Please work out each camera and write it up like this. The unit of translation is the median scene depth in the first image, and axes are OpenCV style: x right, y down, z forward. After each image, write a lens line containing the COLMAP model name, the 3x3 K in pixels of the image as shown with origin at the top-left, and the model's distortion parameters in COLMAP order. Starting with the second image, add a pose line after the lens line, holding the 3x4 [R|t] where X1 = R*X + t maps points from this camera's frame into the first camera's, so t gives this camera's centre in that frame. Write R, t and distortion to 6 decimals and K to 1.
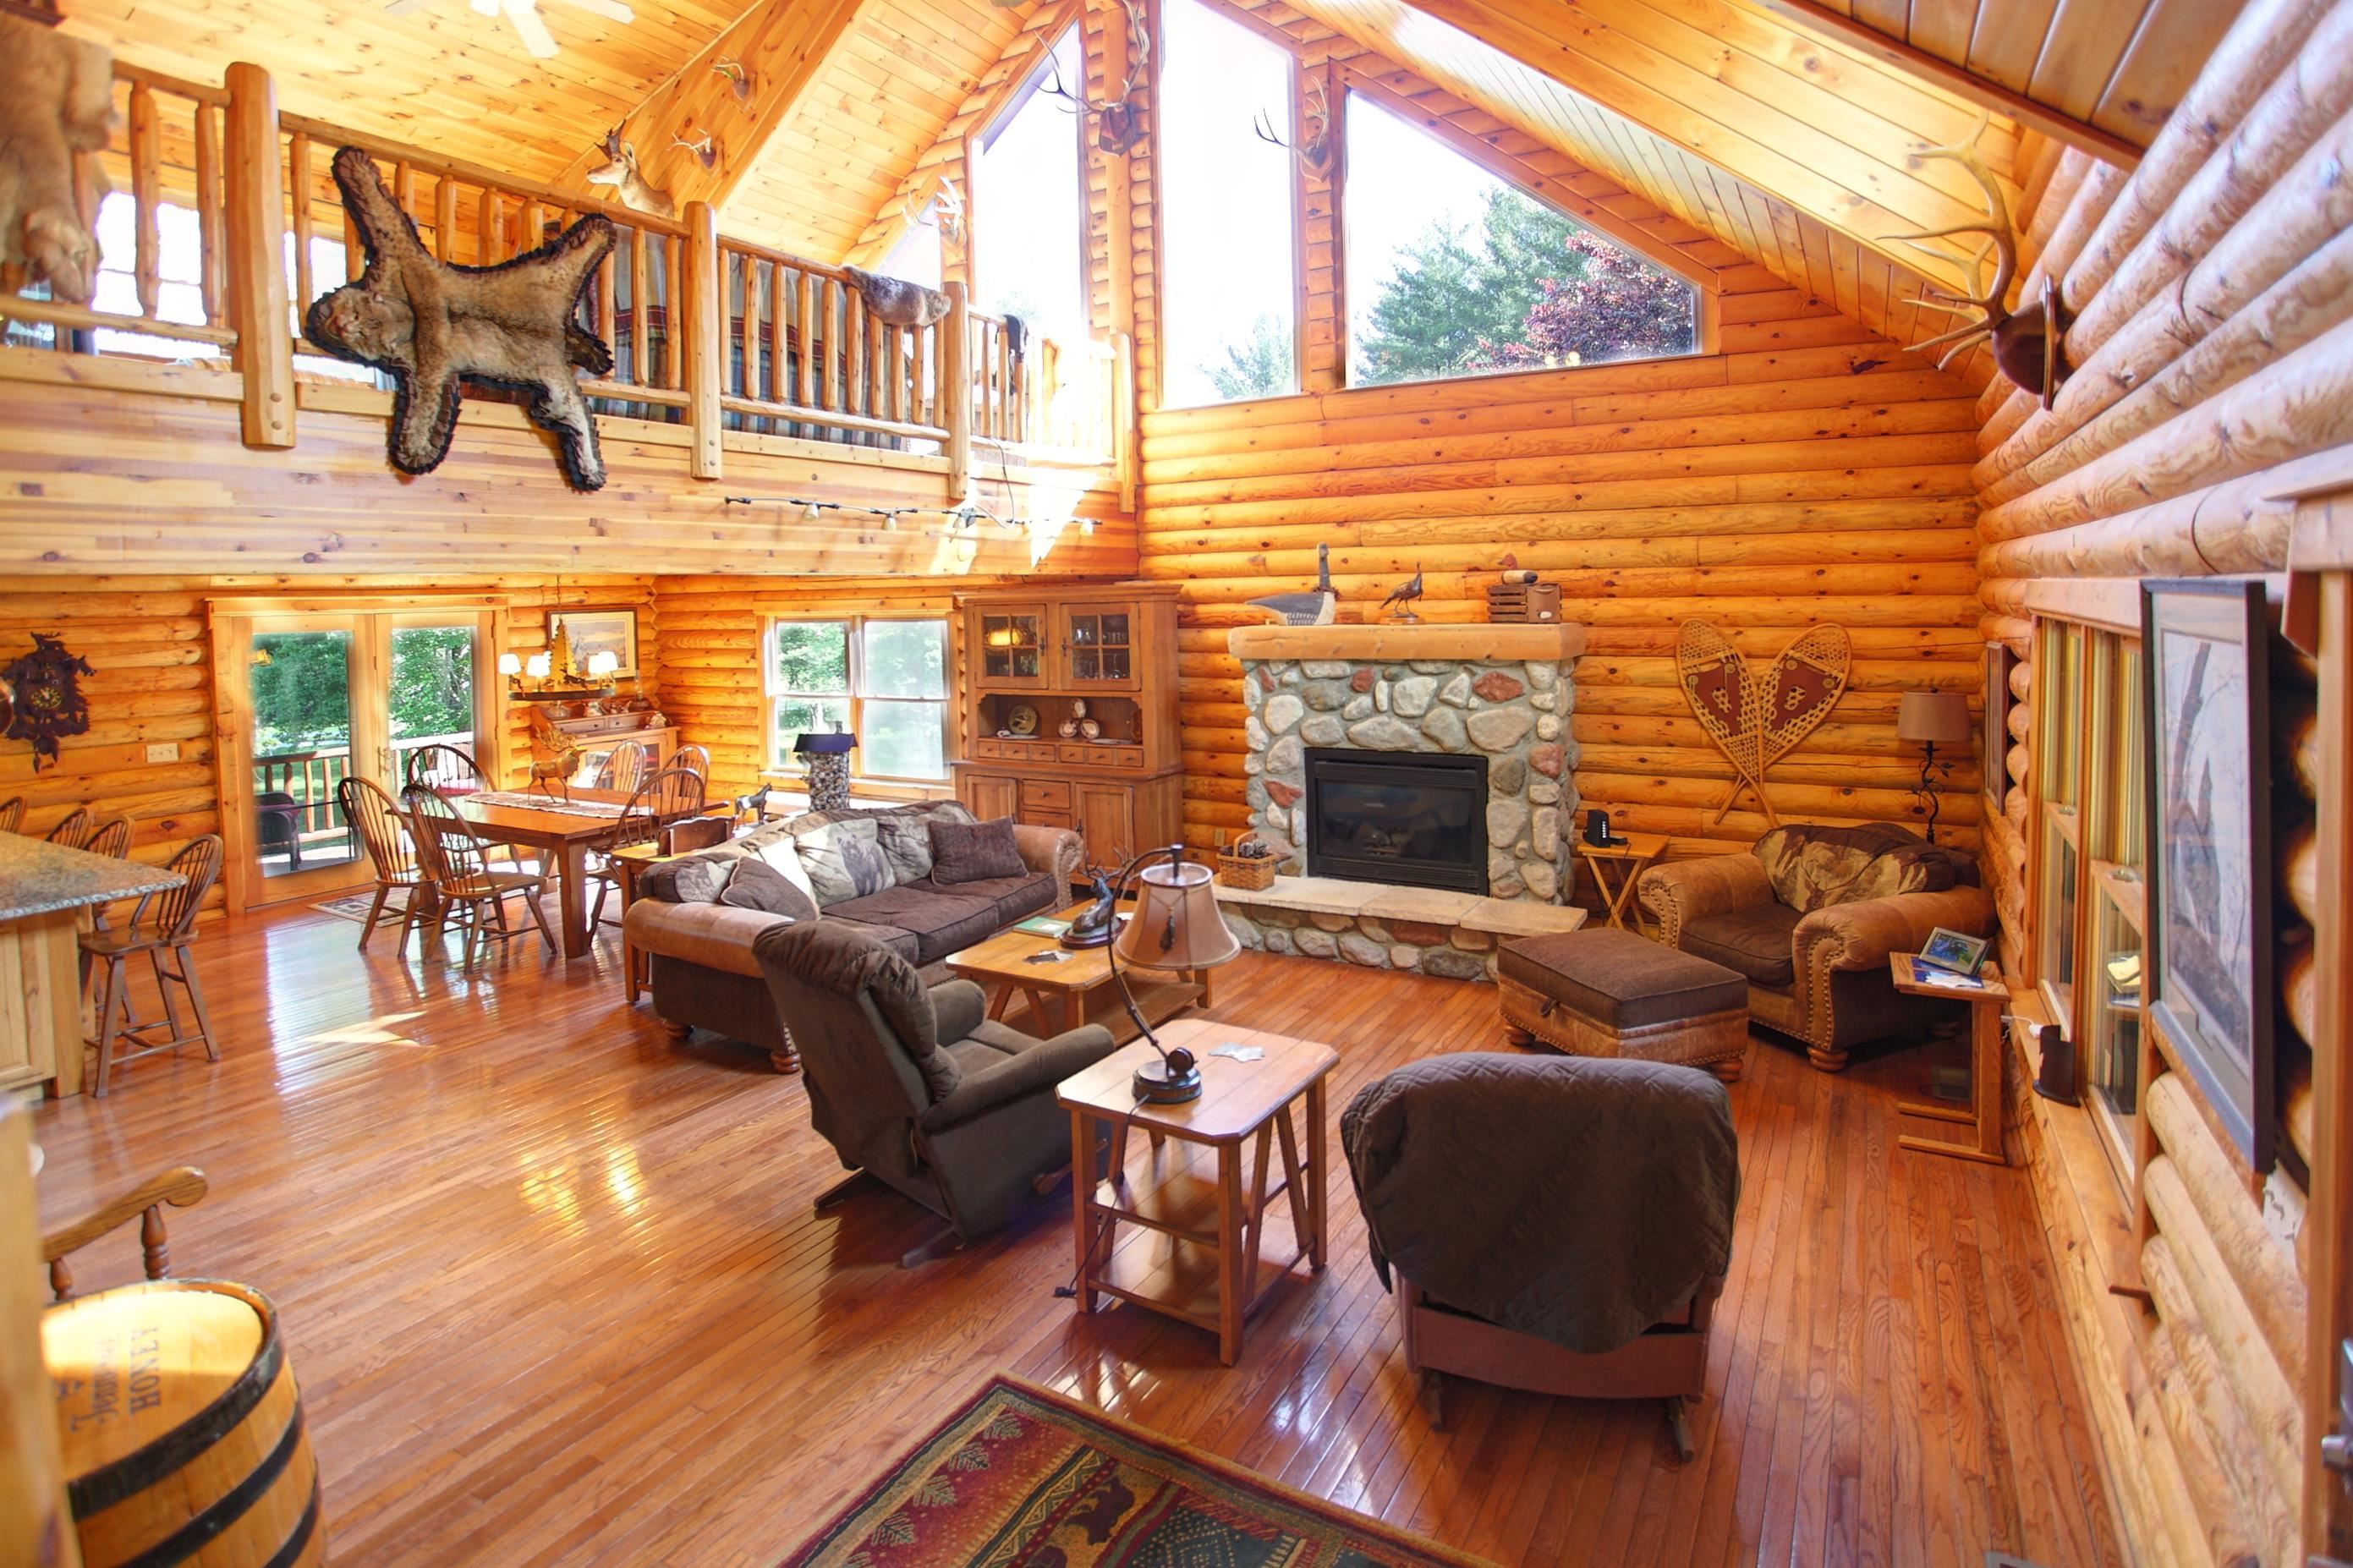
lens RADIAL K [[1198.3, 0, 1105.5], [0, 1198.3, 634.7], [0, 0, 1]] dist [-0.041588, 0.016988]
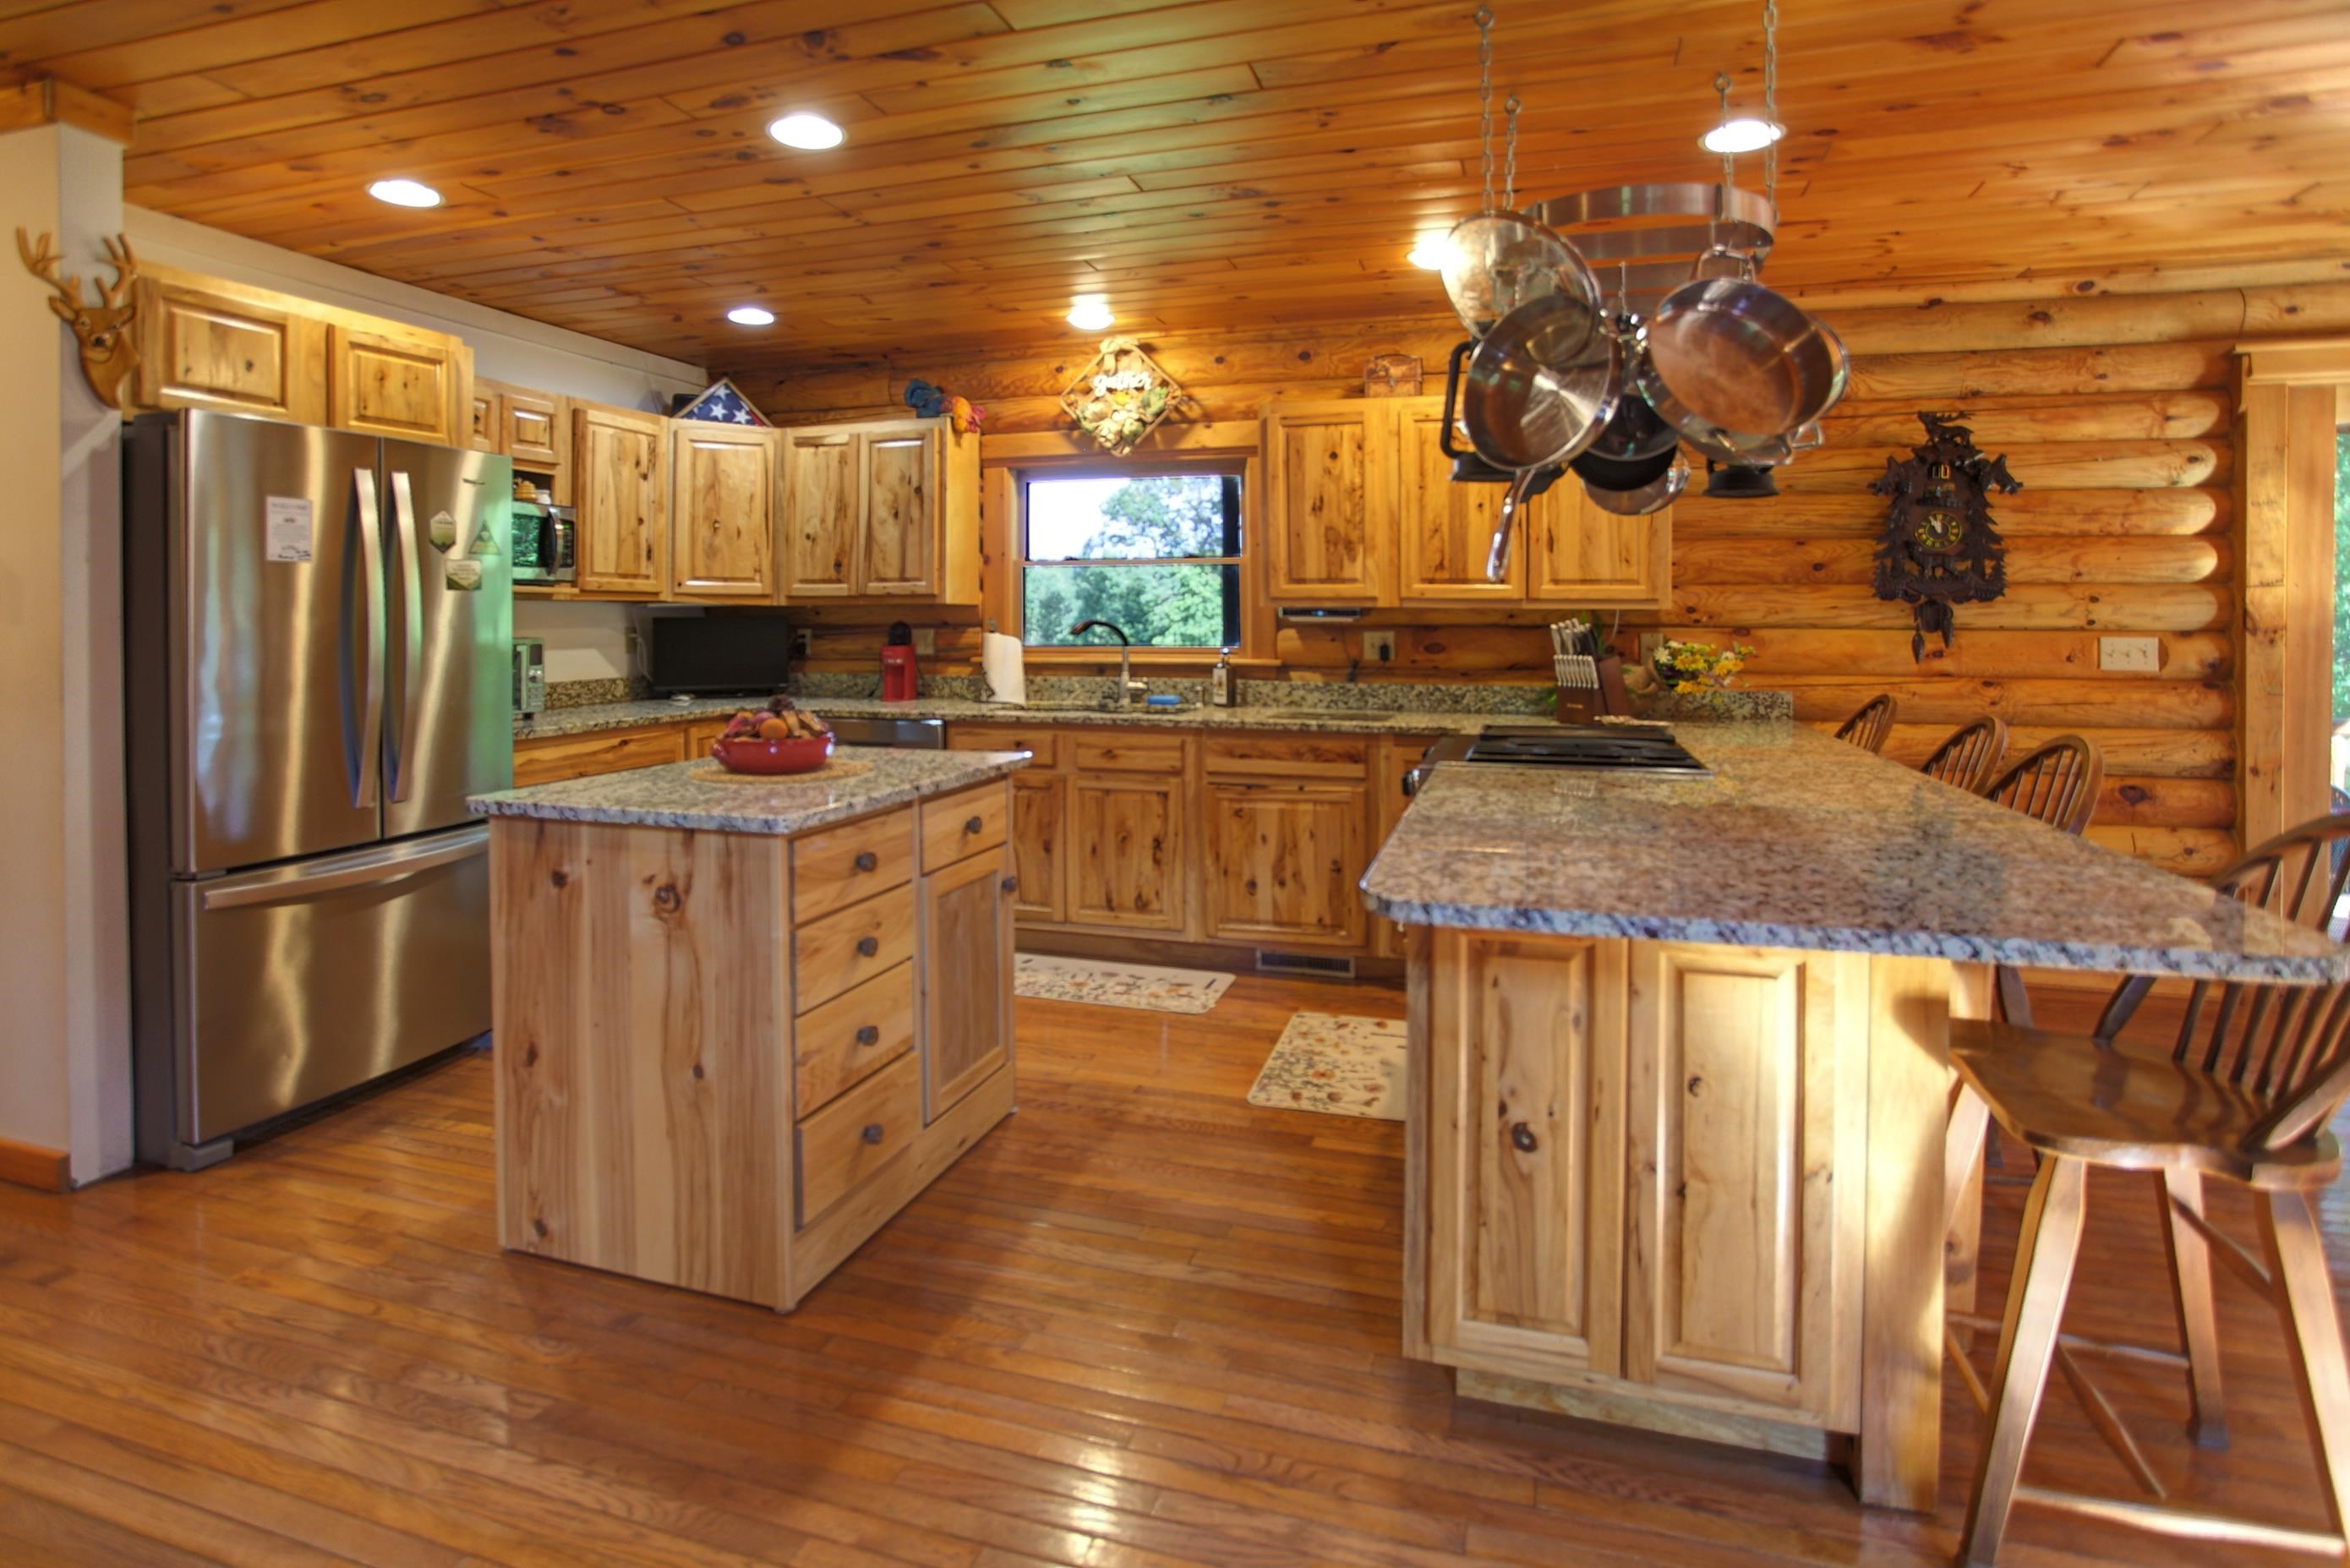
lens RADIAL K [[1196.8, 0, 1186.1], [0, 1196.8, 612.0], [0, 0, 1]] dist [-0.041588, 0.016988]
pose [[0.250751, 0.014525, -0.967943, -0.423314], [-0.046390, 0.998919, 0.002972, 0.104651], [0.966940, 0.044157, 0.251154, 0.484863]]
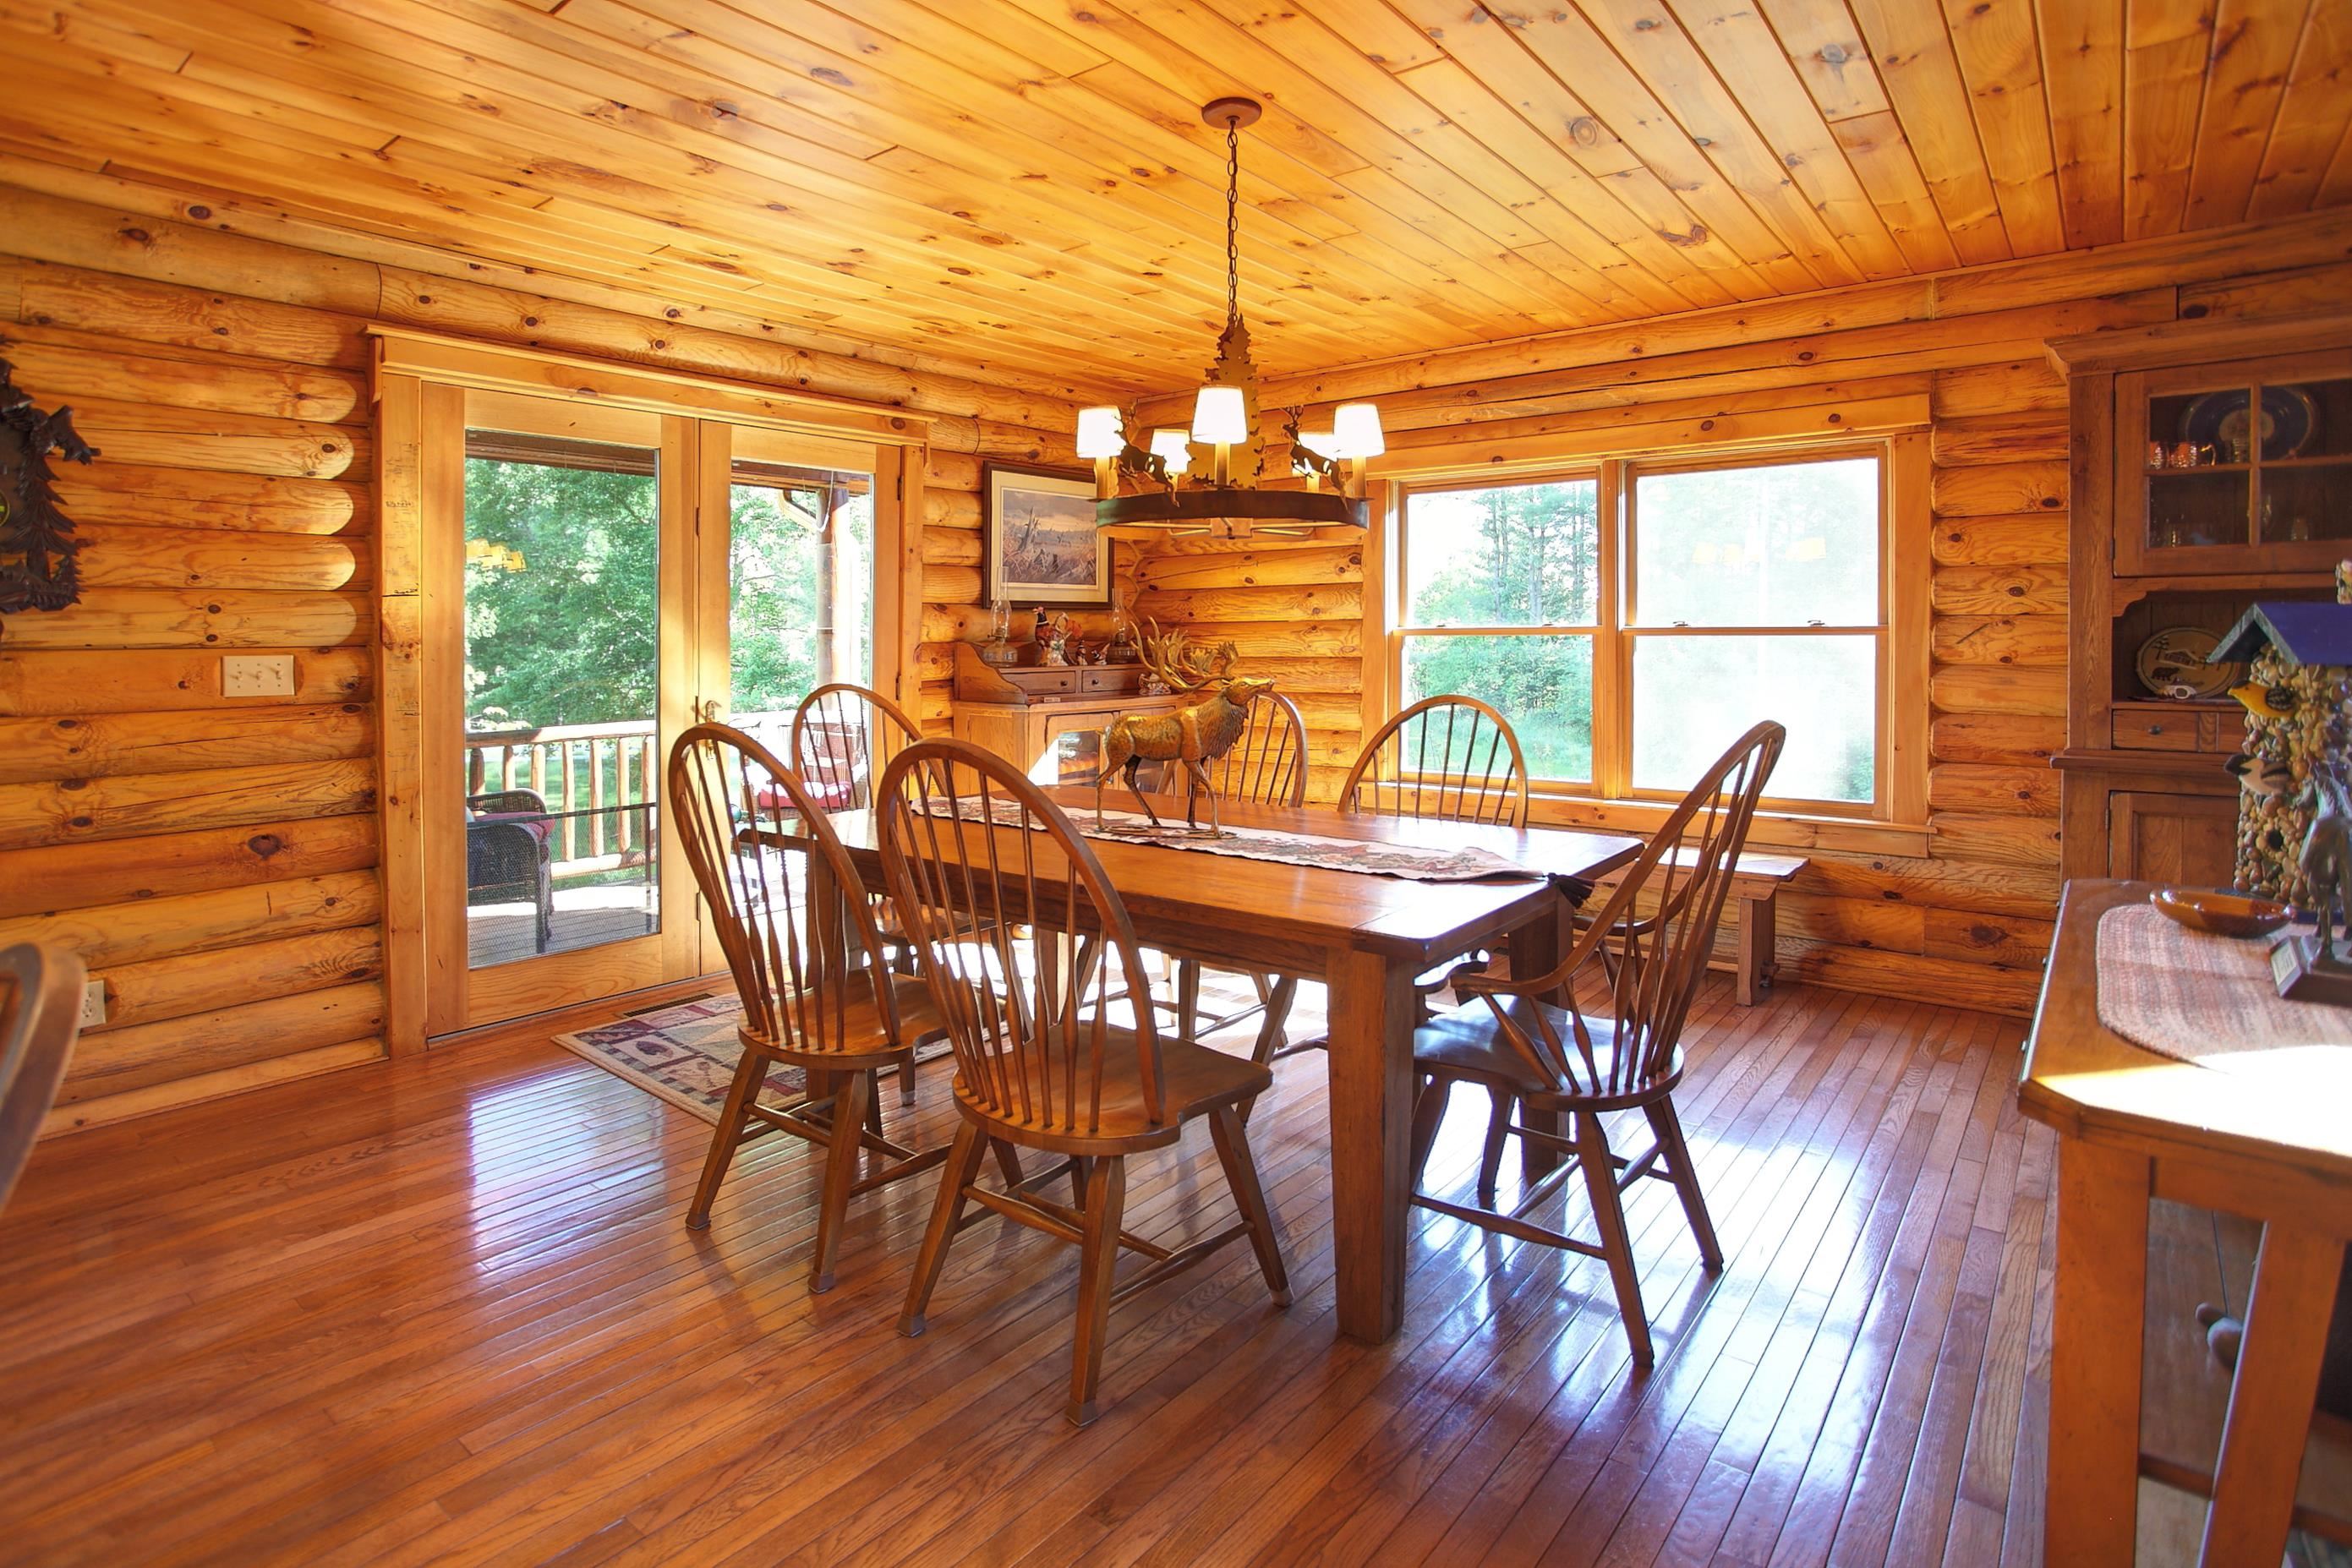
lens RADIAL K [[1197.7, 0, 1066.5], [0, 1197.7, 640.3], [0, 0, 1]] dist [-0.041588, 0.016988]
pose [[0.982381, 0.012228, -0.186491, -0.453343], [-0.017599, 0.999476, -0.027171, 0.098675], [0.186061, 0.029974, 0.982081, 0.660807]]
